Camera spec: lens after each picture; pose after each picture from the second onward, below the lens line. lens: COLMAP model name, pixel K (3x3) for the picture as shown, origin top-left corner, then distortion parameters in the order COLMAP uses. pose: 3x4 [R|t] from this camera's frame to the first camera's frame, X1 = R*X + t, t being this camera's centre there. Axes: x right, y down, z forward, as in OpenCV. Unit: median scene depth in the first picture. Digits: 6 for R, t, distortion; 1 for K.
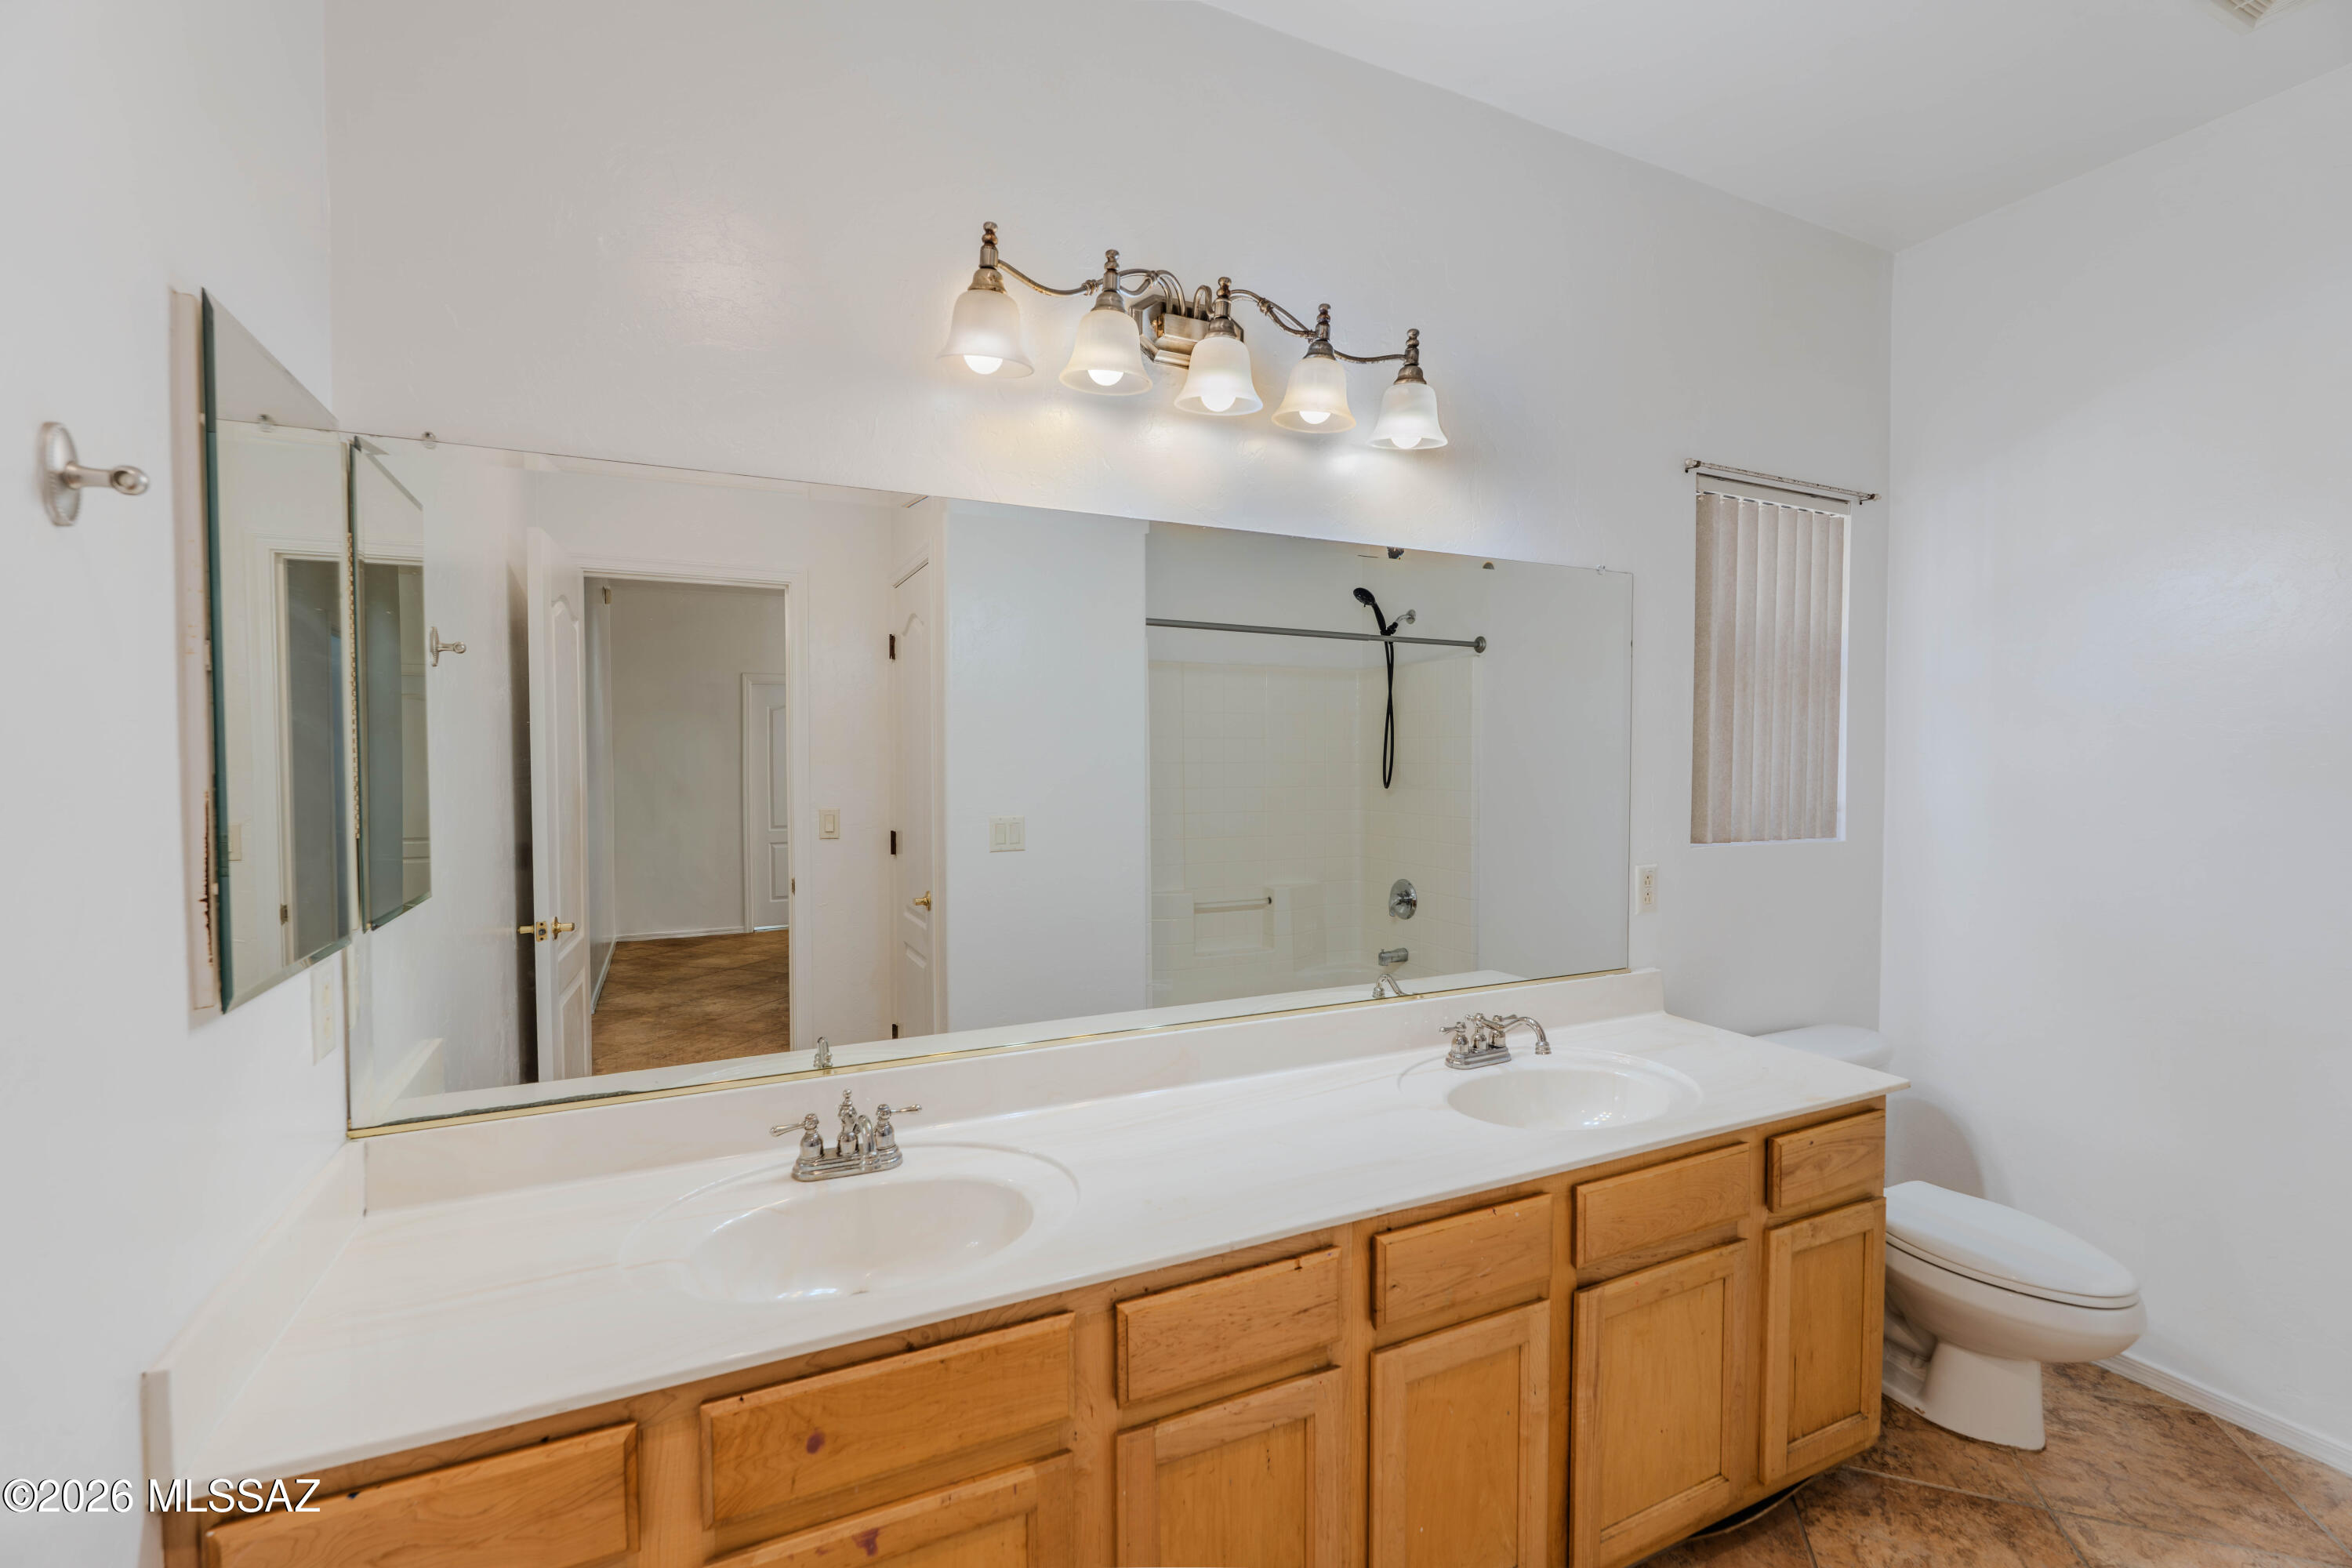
lens RADIAL K [[1023.0, 0, 1170.0], [0, 1023.0, 783.6], [0, 0, 1]] dist [-0.004044, -0.000315]
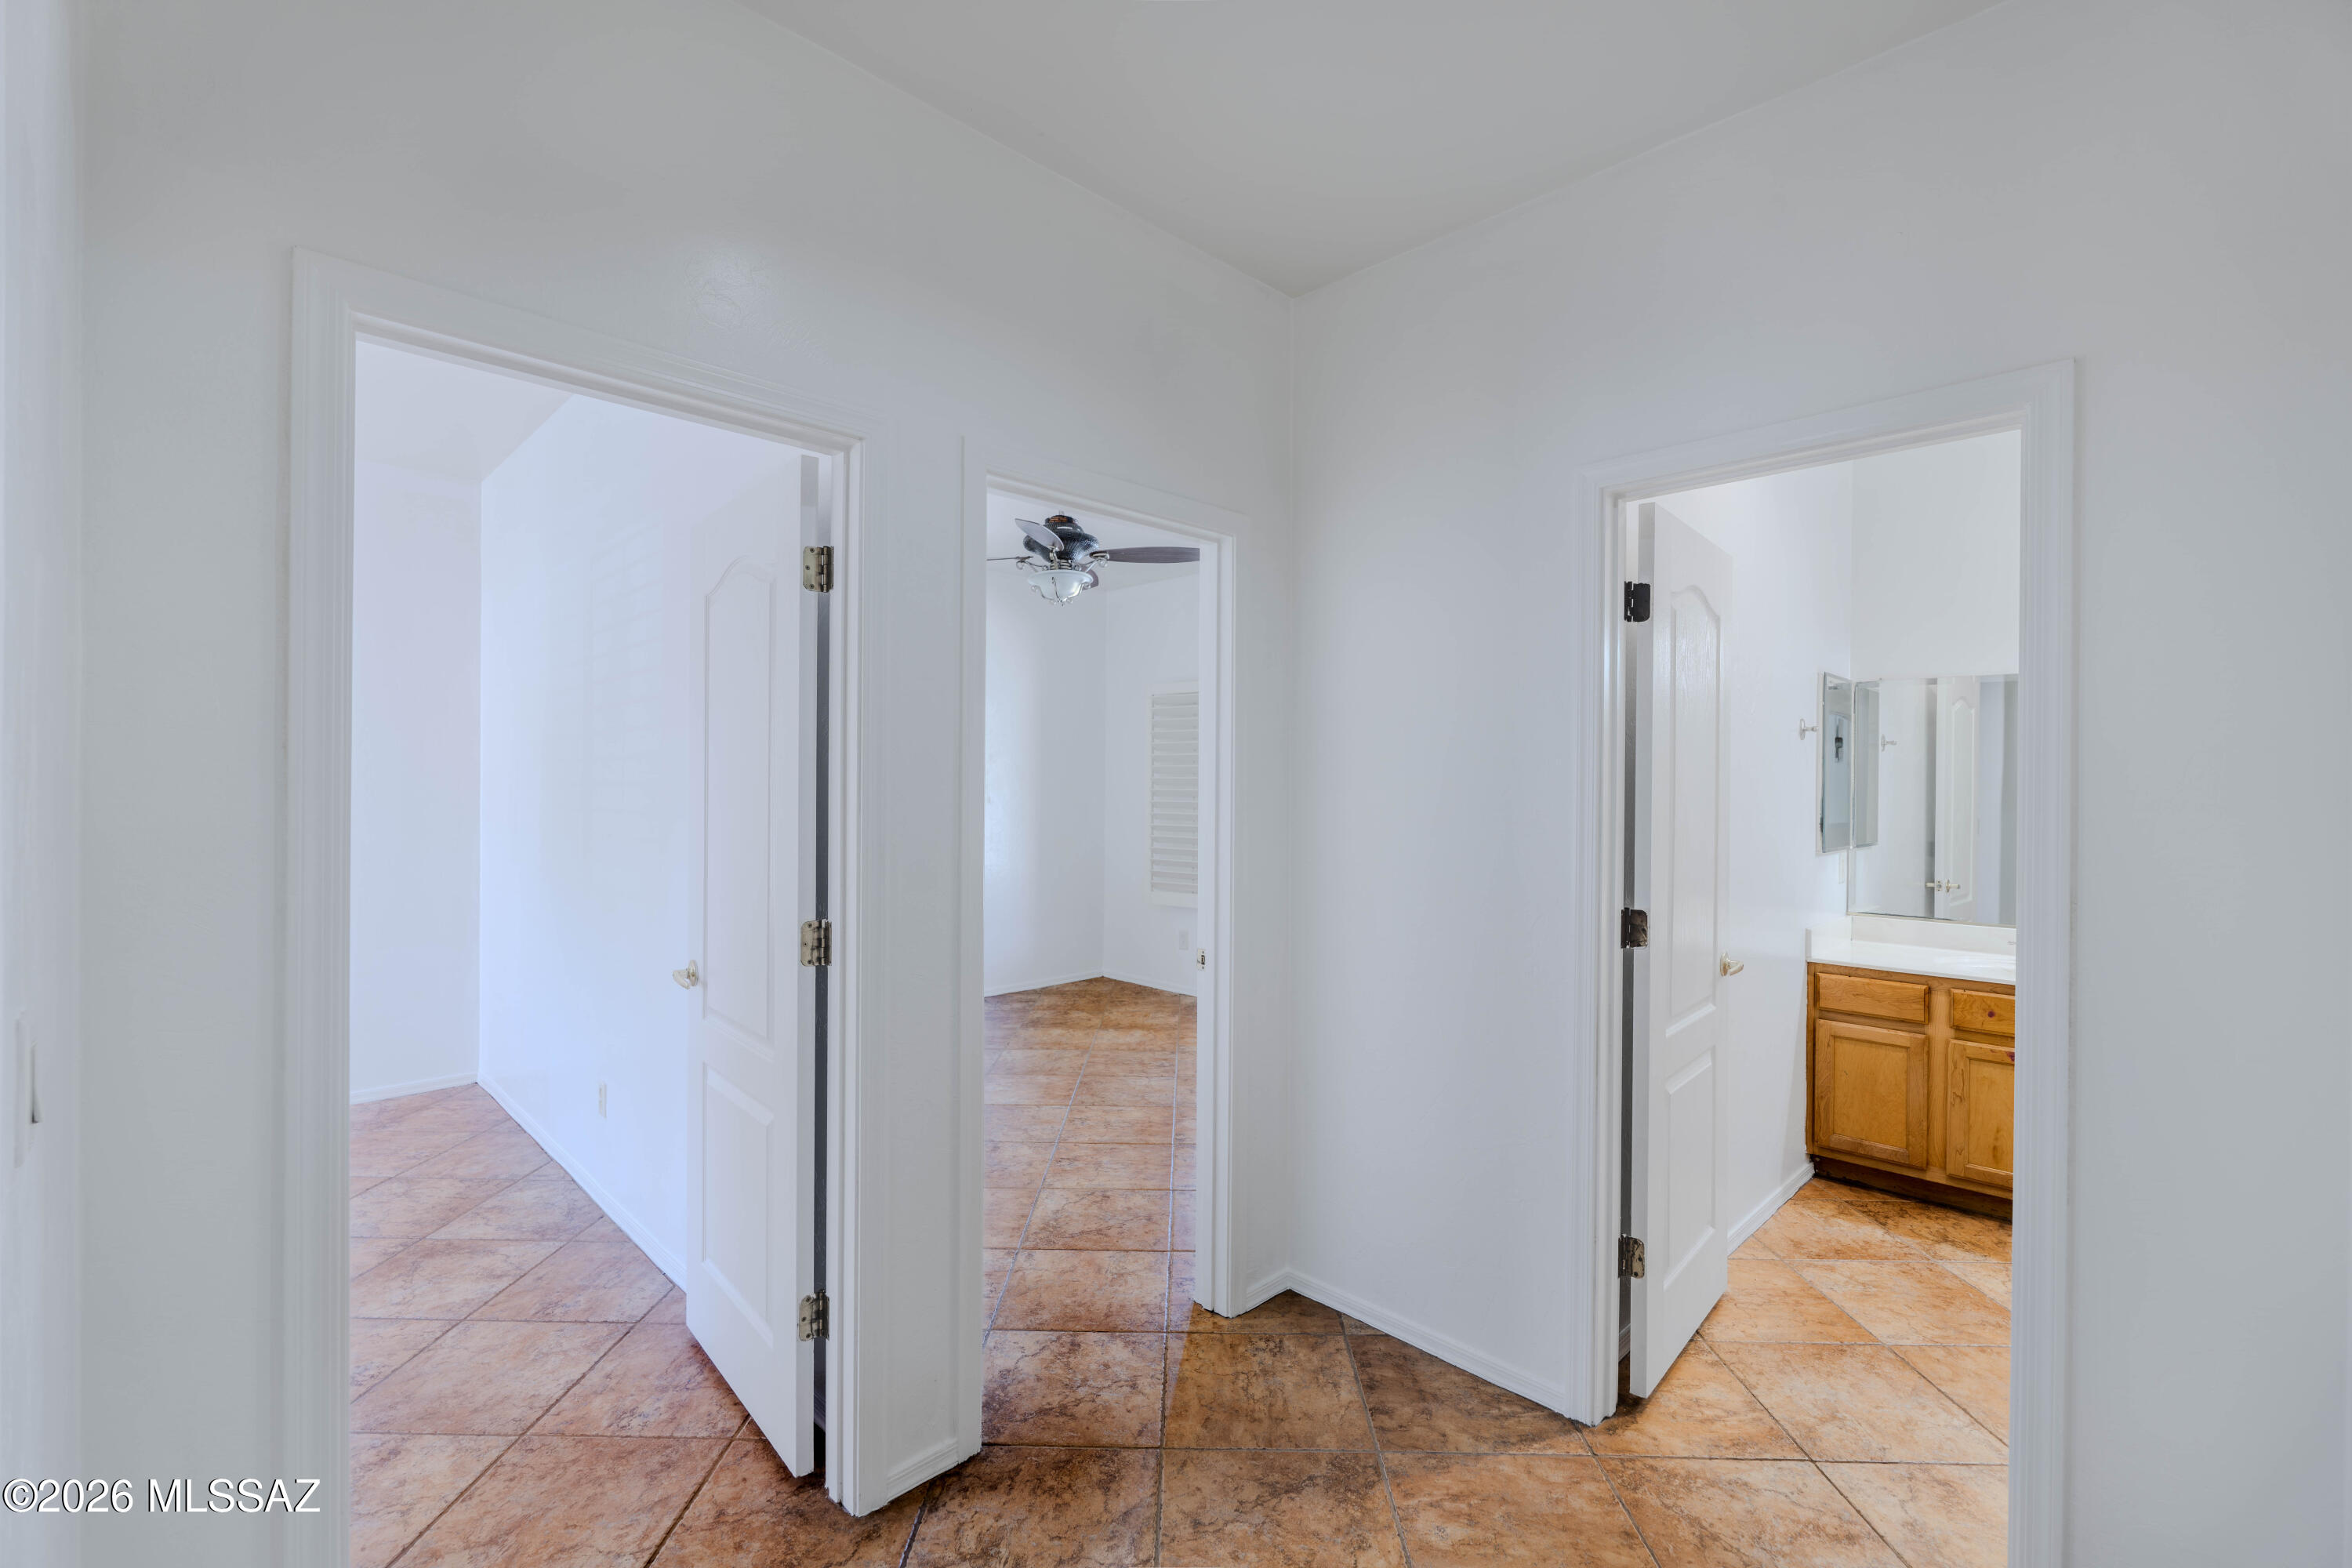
lens RADIAL K [[1023.0, 0, 1168.3], [0, 1023.0, 783.1], [0, 0, 1]] dist [-0.004044, -0.000315]
pose [[0.321520, 0.007068, -0.946876, 1.419728], [-0.037970, 0.999264, -0.005433, 0.051037], [0.946141, 0.037699, 0.321552, -1.903280]]
